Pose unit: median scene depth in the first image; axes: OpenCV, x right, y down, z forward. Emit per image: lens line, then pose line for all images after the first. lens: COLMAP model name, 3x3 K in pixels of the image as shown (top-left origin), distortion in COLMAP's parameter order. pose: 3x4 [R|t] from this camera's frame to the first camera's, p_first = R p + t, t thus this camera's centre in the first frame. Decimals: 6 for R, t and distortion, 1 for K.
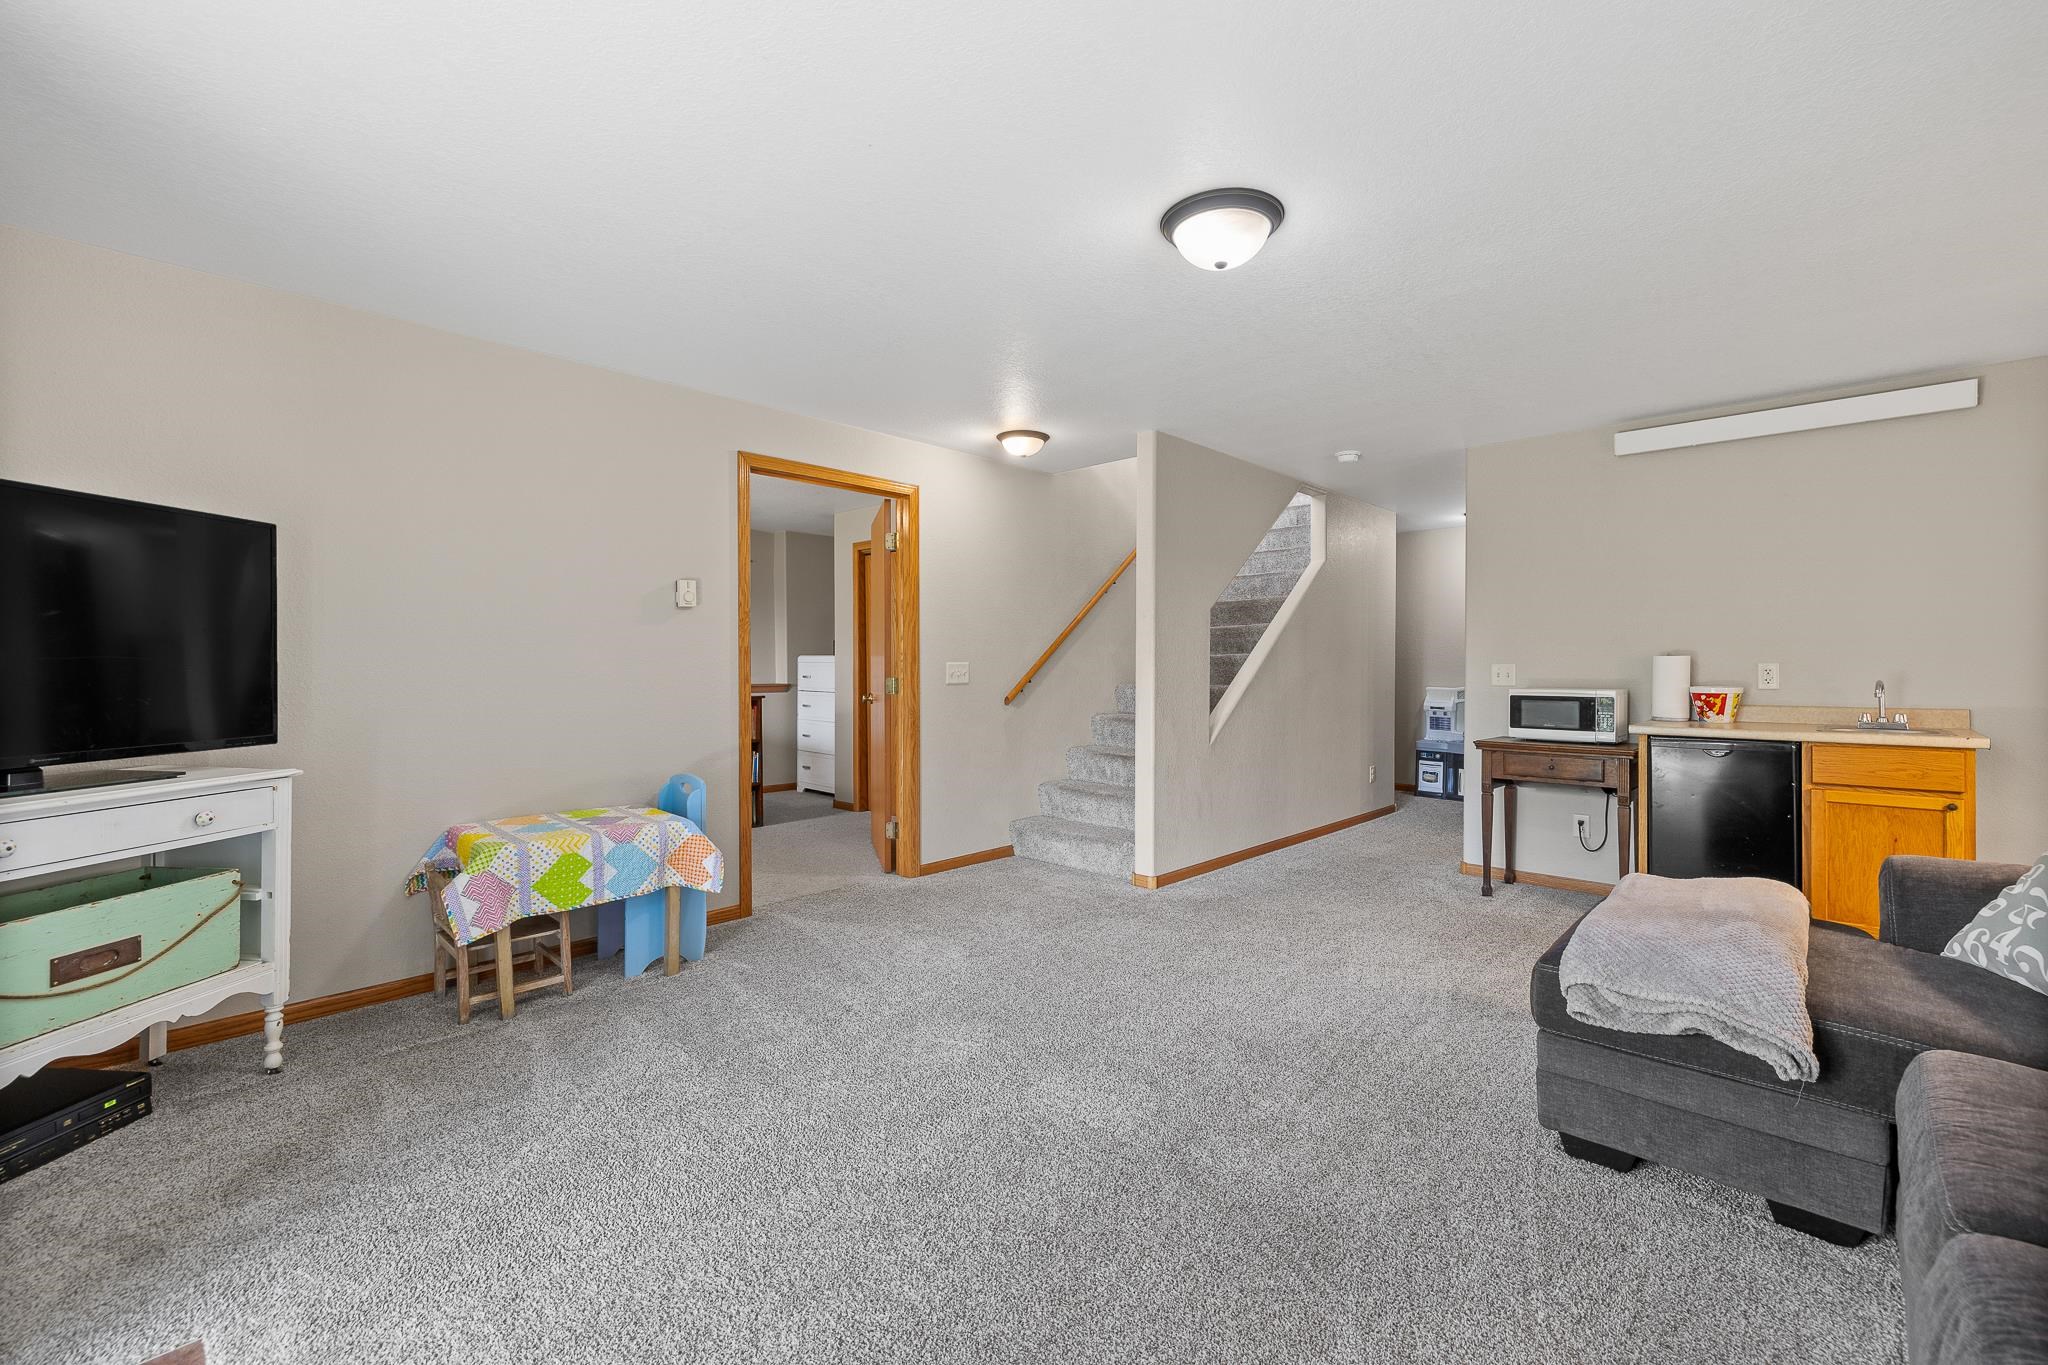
lens RADIAL K [[853.2, 0, 1032.0], [0, 853.2, 664.6], [0, 0, 1]] dist [-0.000268, 0.000380]
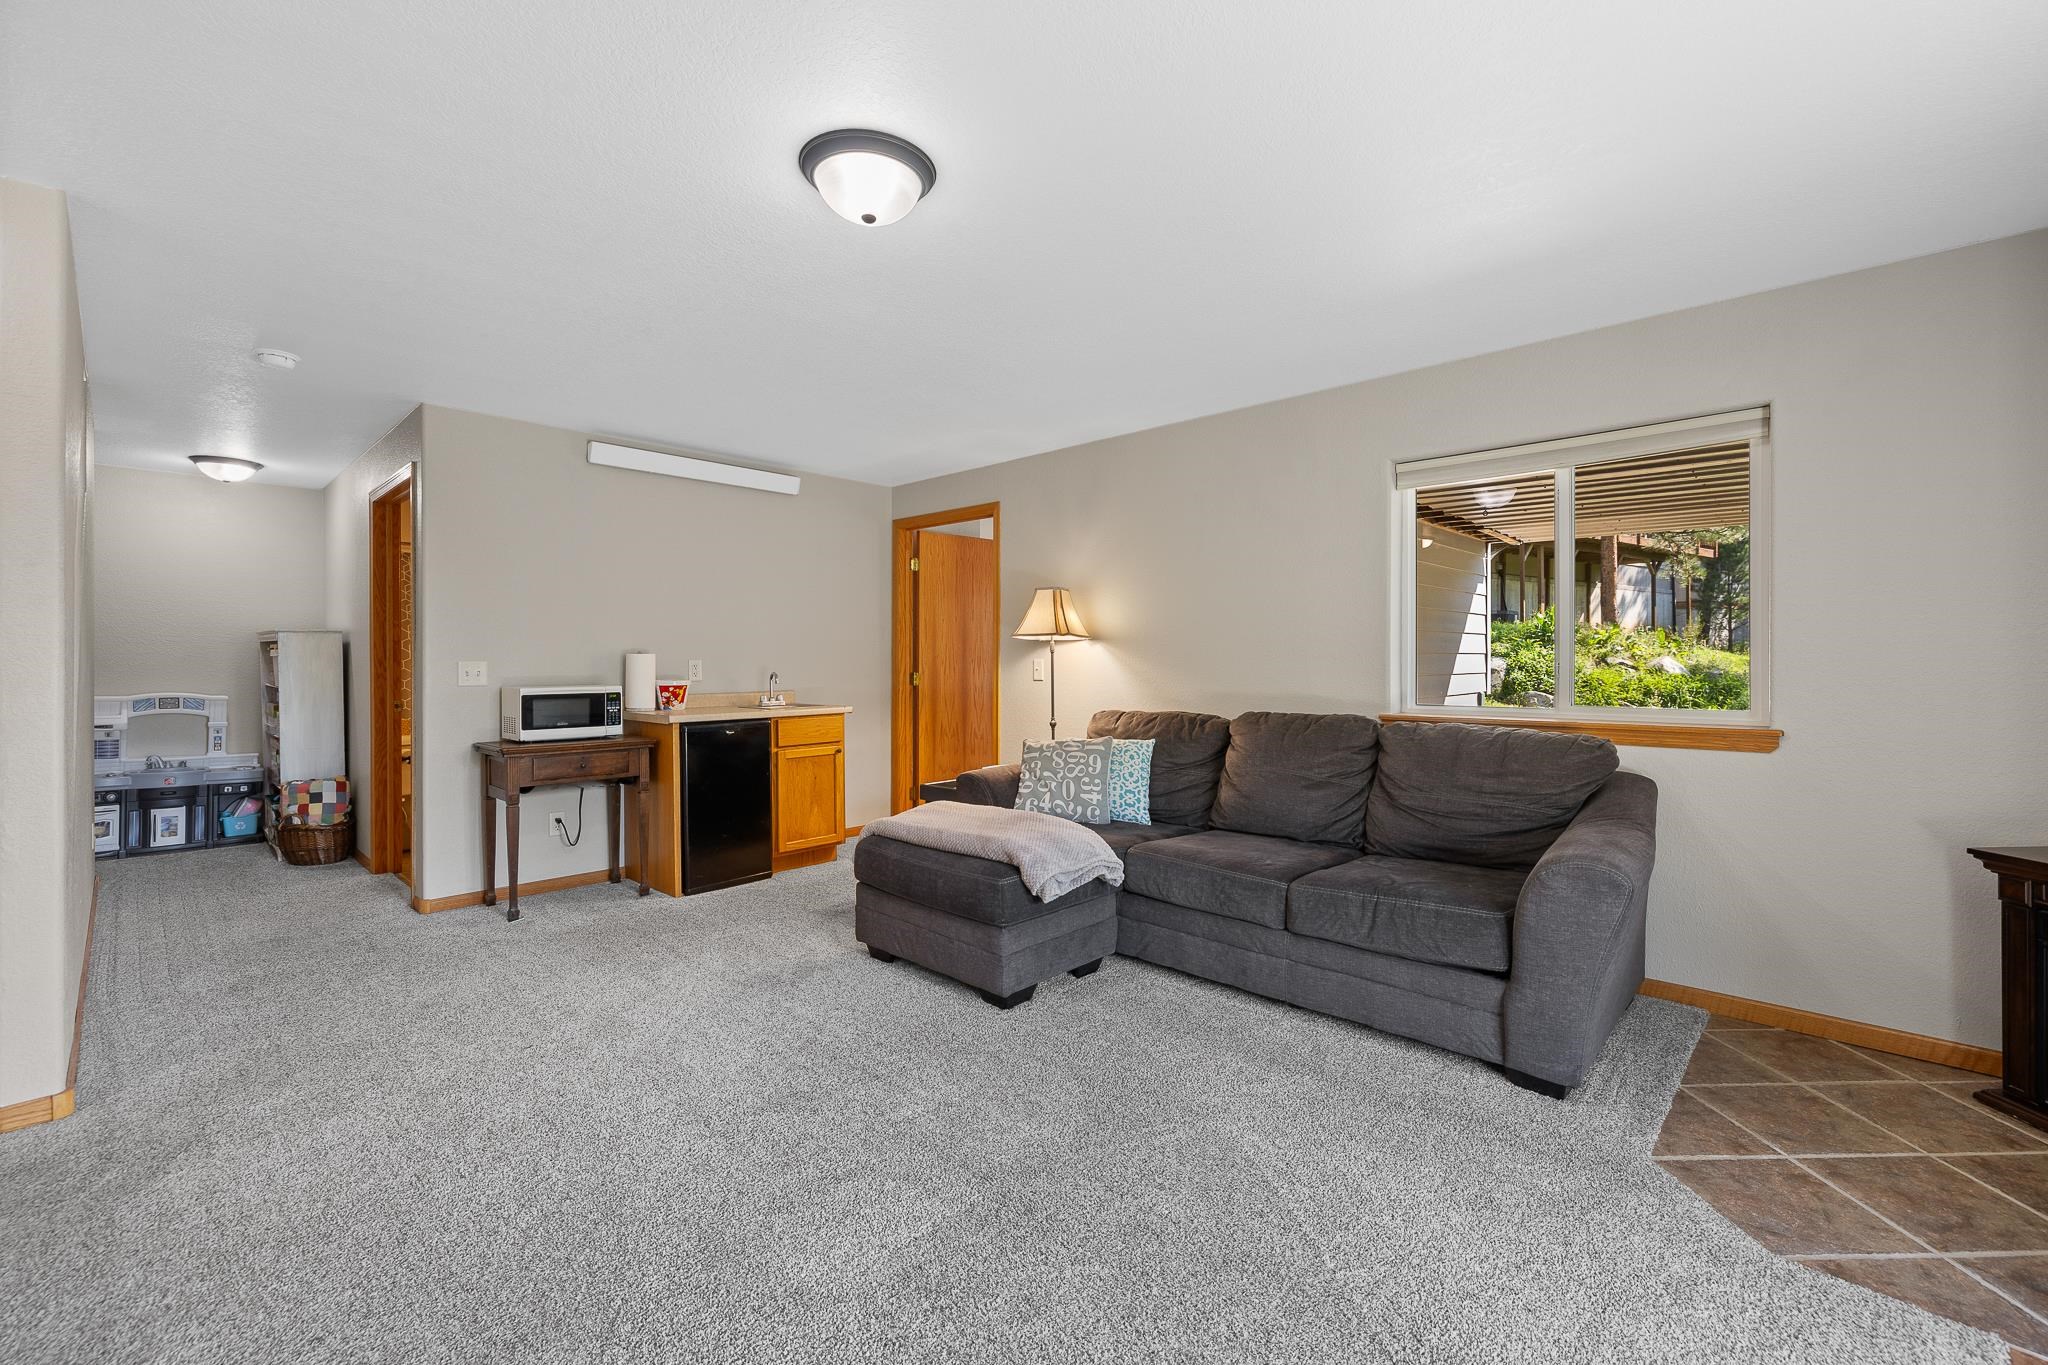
lens RADIAL K [[873.2, 0, 1029.4], [0, 873.2, 659.0], [0, 0, 1]] dist [0.020141, 0.000127]
pose [[0.009548, -0.001567, 0.999953, -0.396712], [0.002412, 0.999996, 0.001544, -0.003750], [-0.999952, 0.002397, 0.009552, 0.460403]]
